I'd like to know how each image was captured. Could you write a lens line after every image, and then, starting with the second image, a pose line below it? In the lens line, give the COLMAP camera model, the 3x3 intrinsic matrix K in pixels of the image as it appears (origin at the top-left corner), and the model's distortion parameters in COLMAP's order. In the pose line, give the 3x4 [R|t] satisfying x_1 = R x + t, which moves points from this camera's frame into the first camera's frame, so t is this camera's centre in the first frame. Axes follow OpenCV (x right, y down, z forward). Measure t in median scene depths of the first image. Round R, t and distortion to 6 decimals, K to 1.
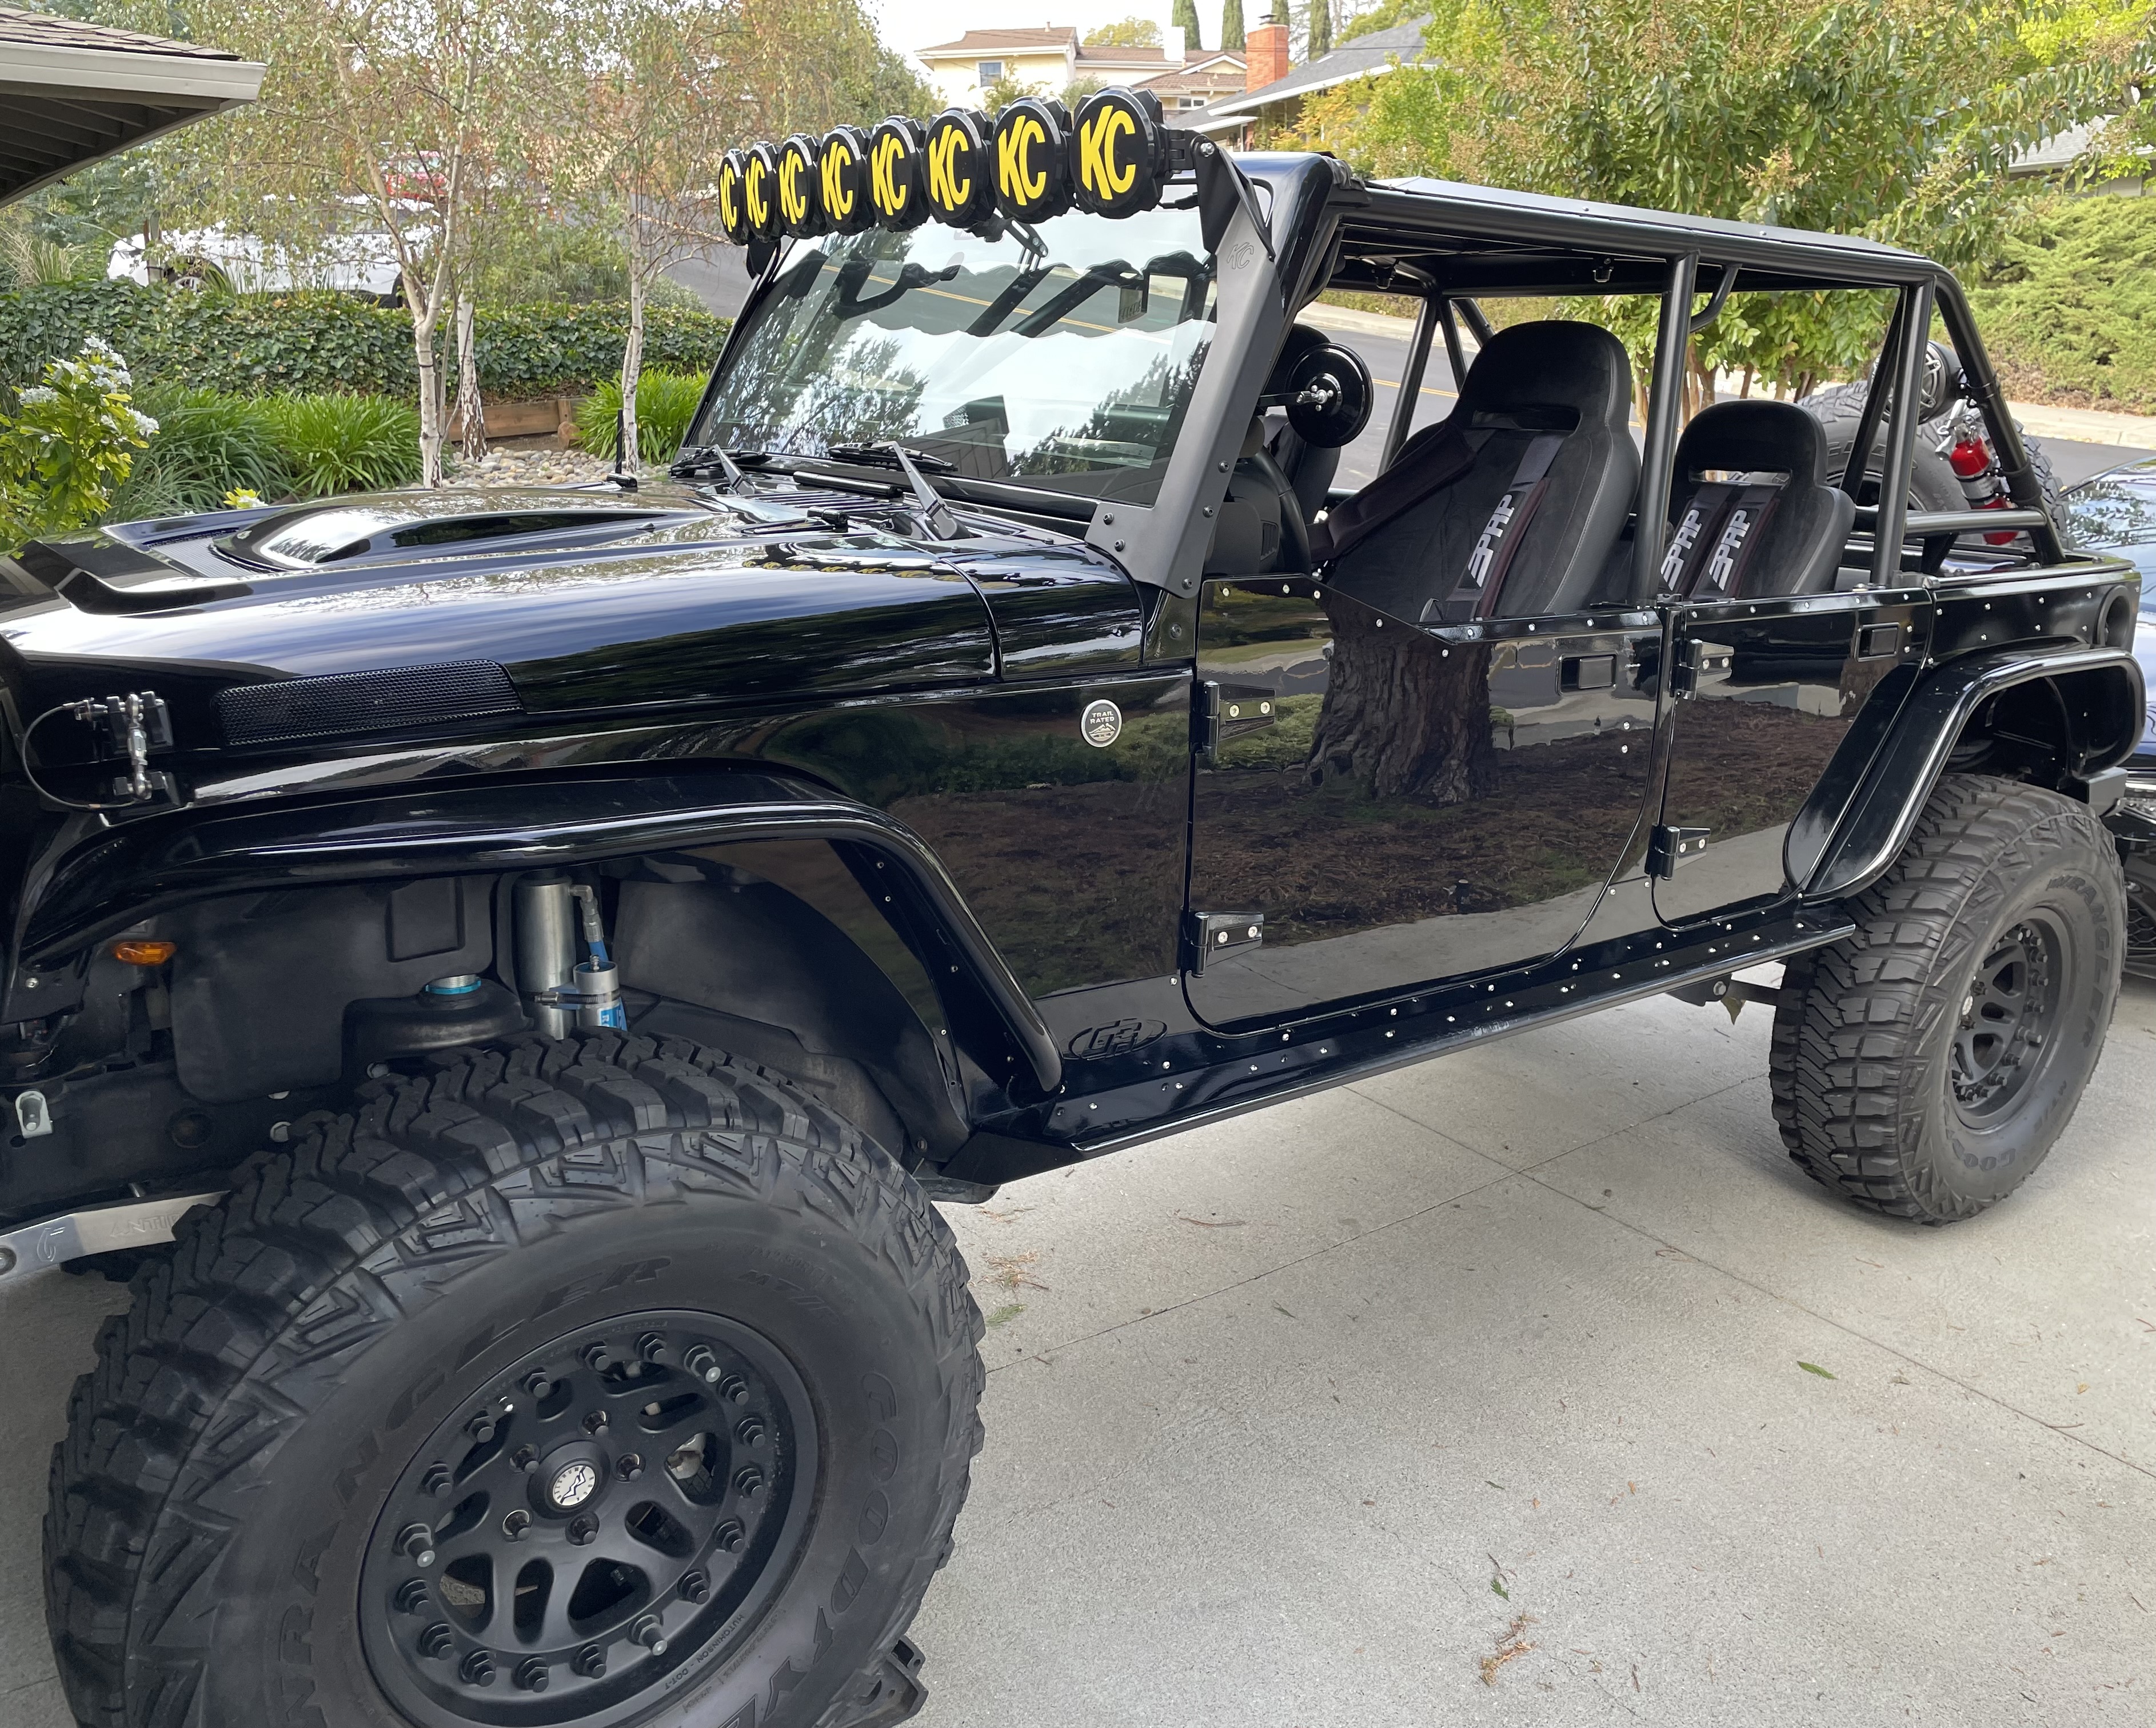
lens RADIAL K [[2018.2, 0, 1078.0], [0, 2018.2, 864.0], [0, 0, 1]] dist [0.118316, -0.137944]
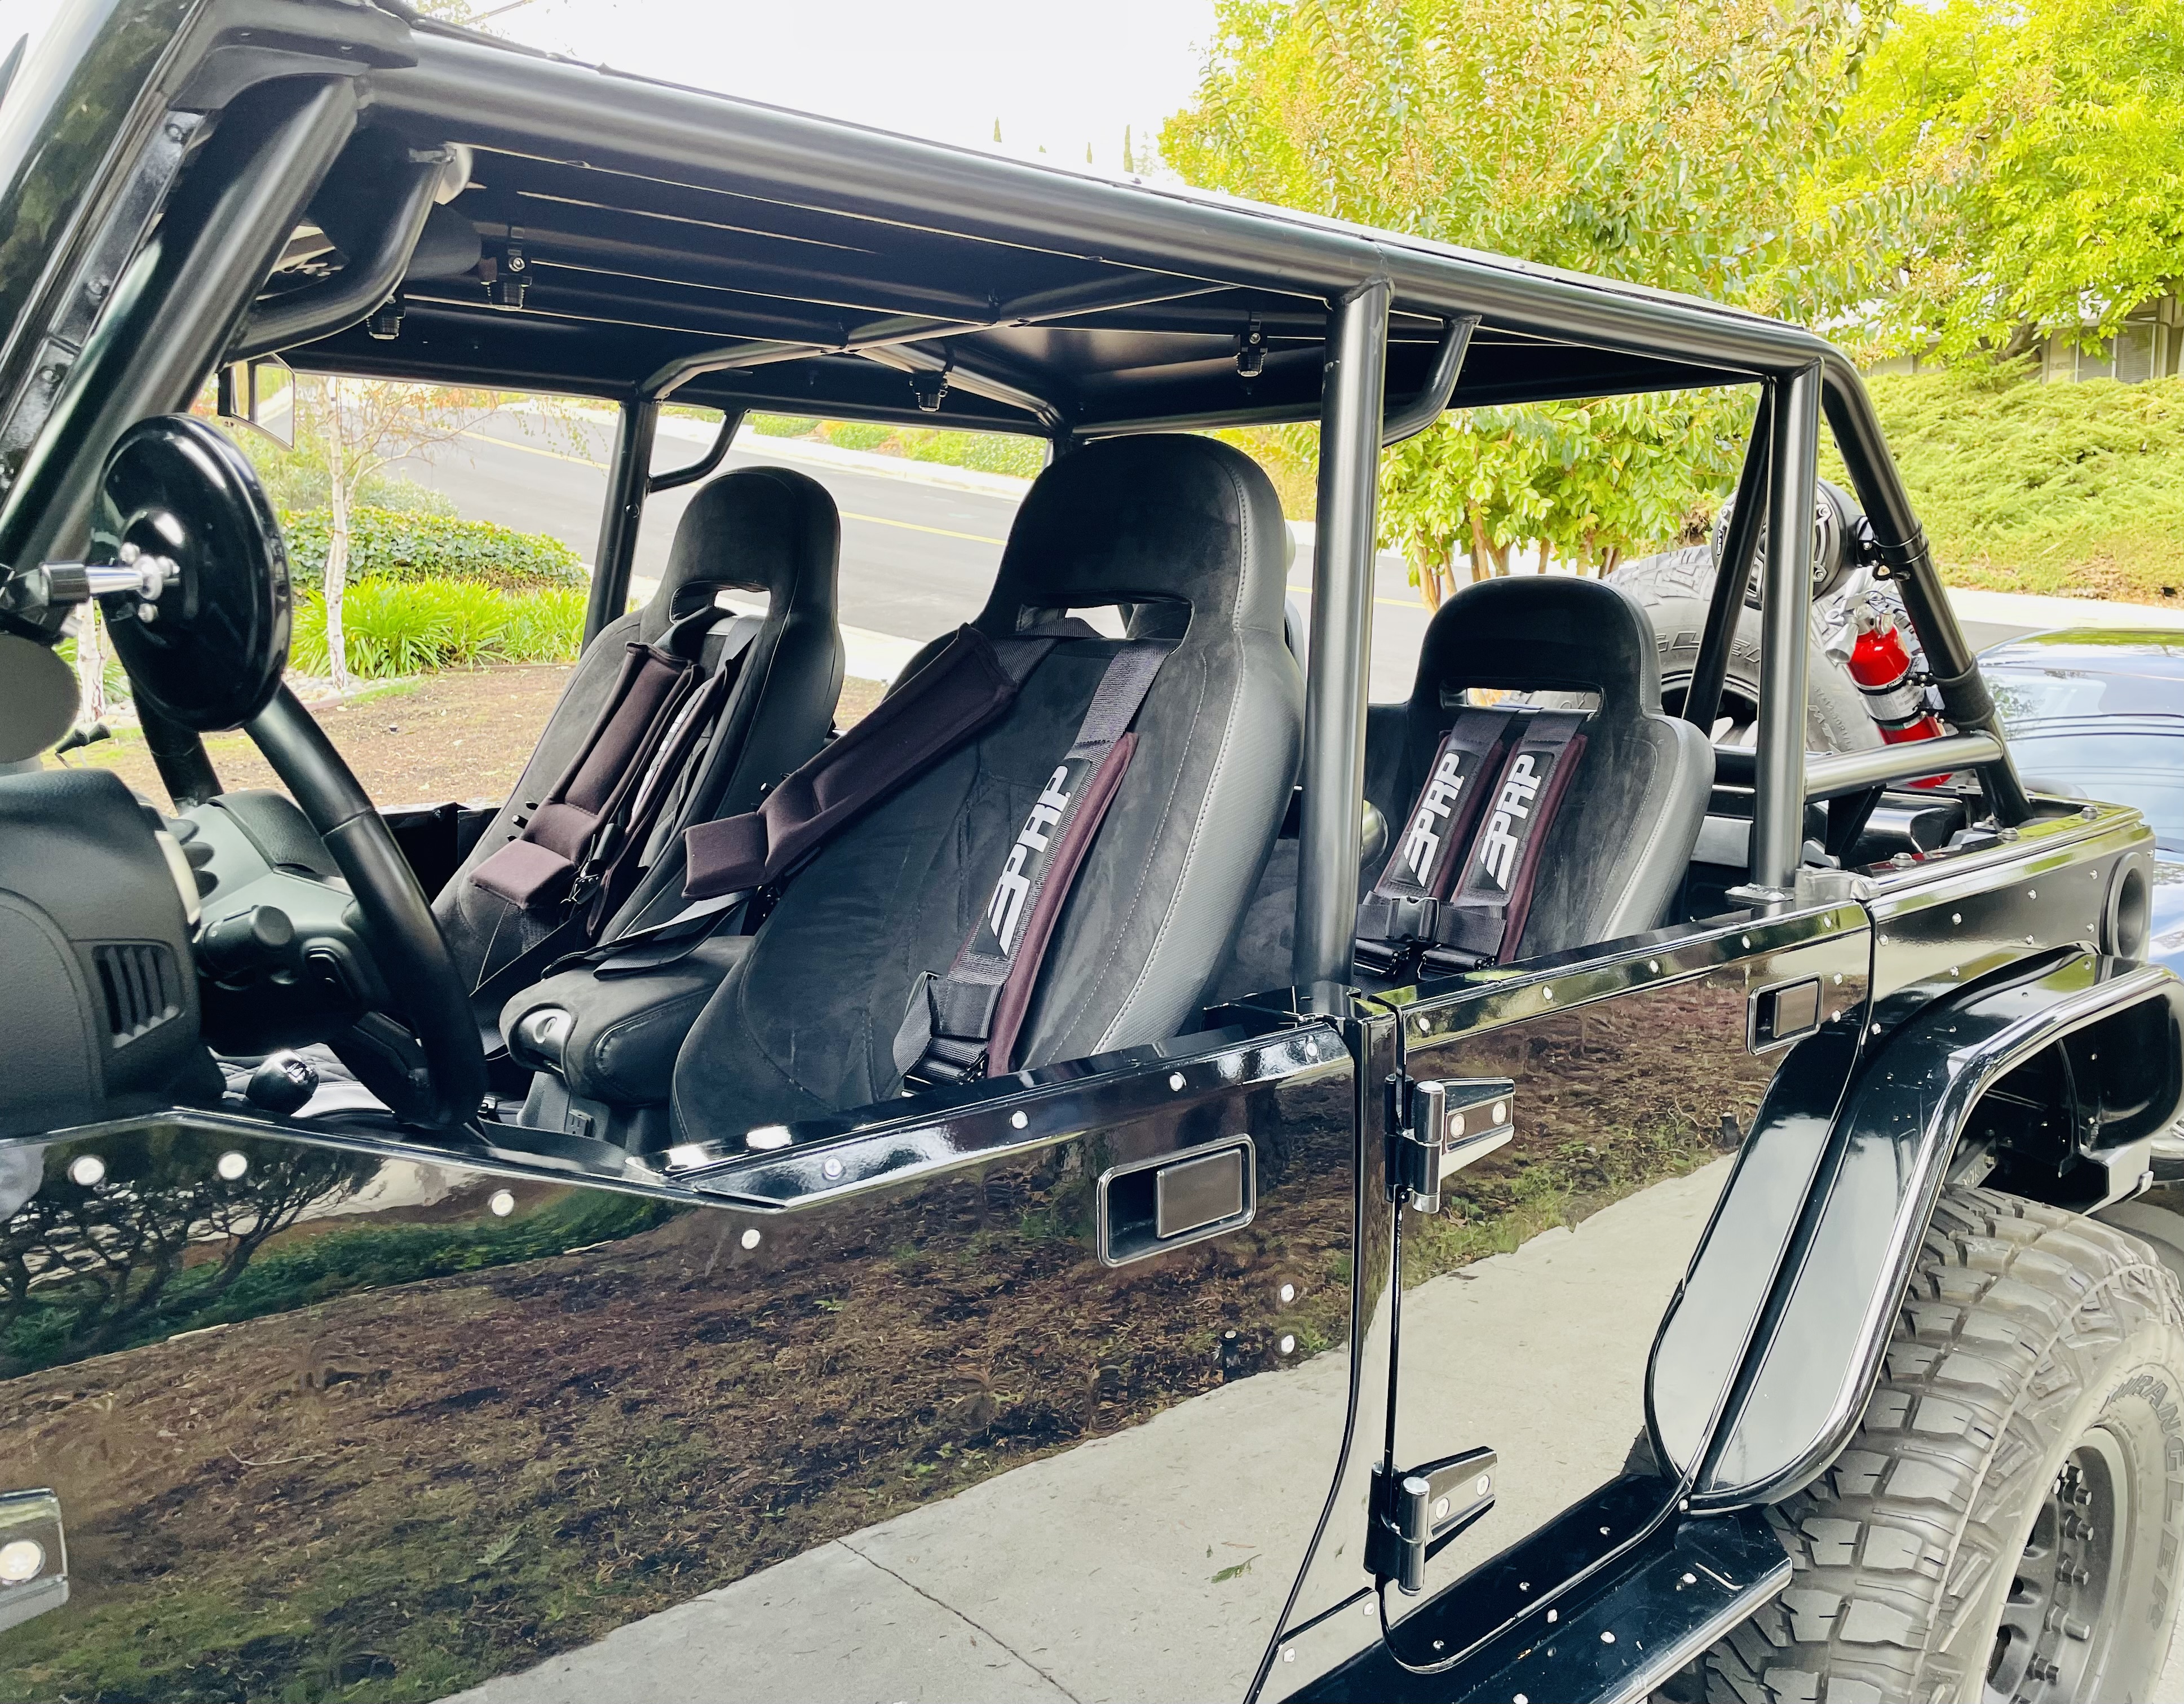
lens RADIAL K [[1996.1, 0, 1032.2], [0, 1996.1, 853.2], [0, 0, 1]] dist [0.131296, -0.162806]
pose [[0.997971, -0.034943, 0.053222, 0.140864], [0.039902, 0.994663, -0.095150, -0.089899], [-0.049613, 0.097081, 0.994039, 0.404246]]
